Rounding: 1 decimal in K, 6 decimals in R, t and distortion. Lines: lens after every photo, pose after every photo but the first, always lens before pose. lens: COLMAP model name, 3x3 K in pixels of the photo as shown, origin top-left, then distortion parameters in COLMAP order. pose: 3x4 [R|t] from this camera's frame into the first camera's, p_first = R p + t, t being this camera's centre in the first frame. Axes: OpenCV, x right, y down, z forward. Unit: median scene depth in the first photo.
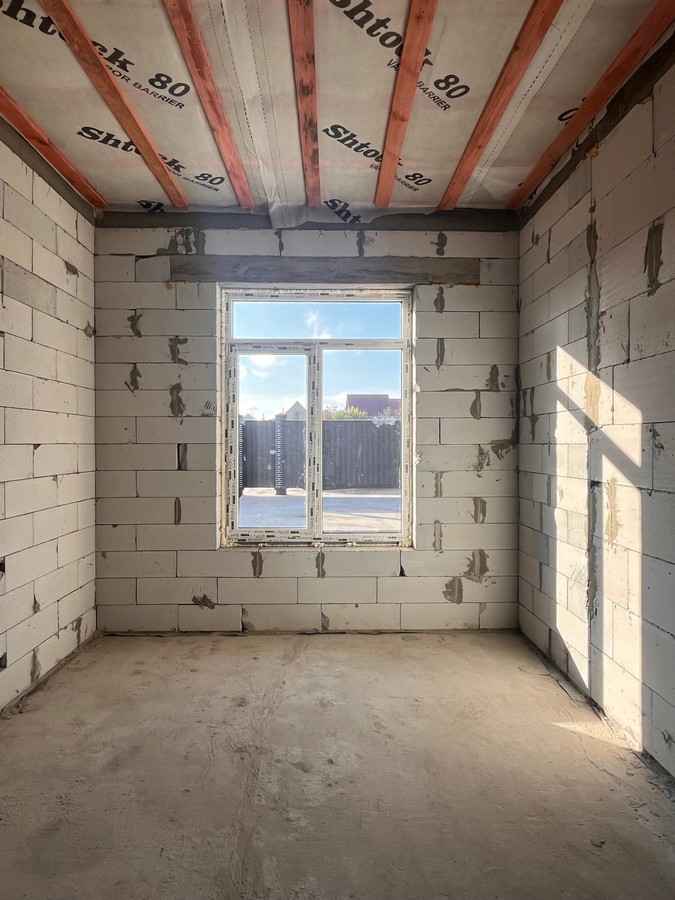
lens RADIAL K [[574.4, 0, 339.2], [0, 574.4, 447.5], [0, 0, 1]] dist [-0.002177, 0.000006]
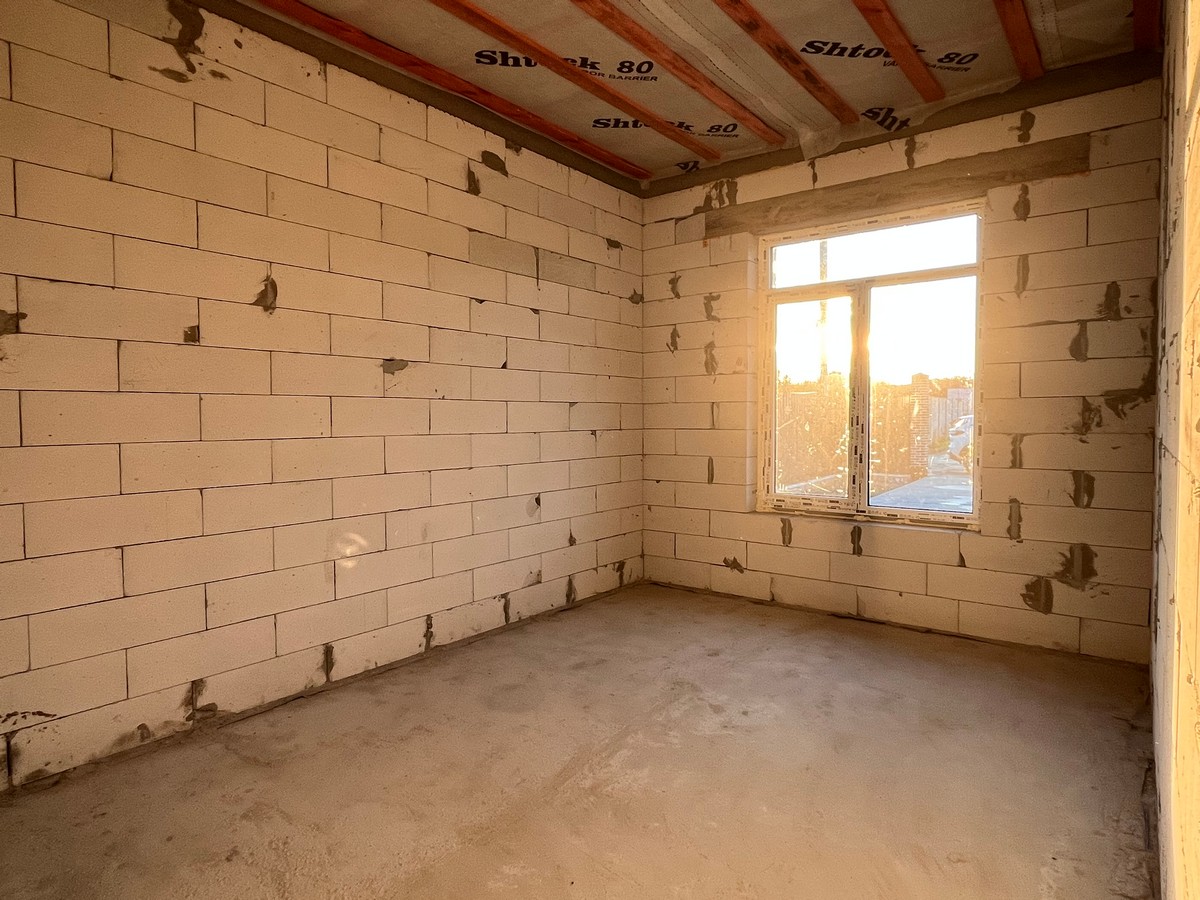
lens RADIAL K [[694.7, 0, 599.8], [0, 694.7, 440.3], [0, 0, 1]] dist [0.000194, -0.001764]
pose [[0.772268, 0.018755, -0.635020, 0.331635], [-0.000825, 0.999593, 0.028519, 0.024688], [0.635297, -0.021500, 0.771969, -0.048269]]
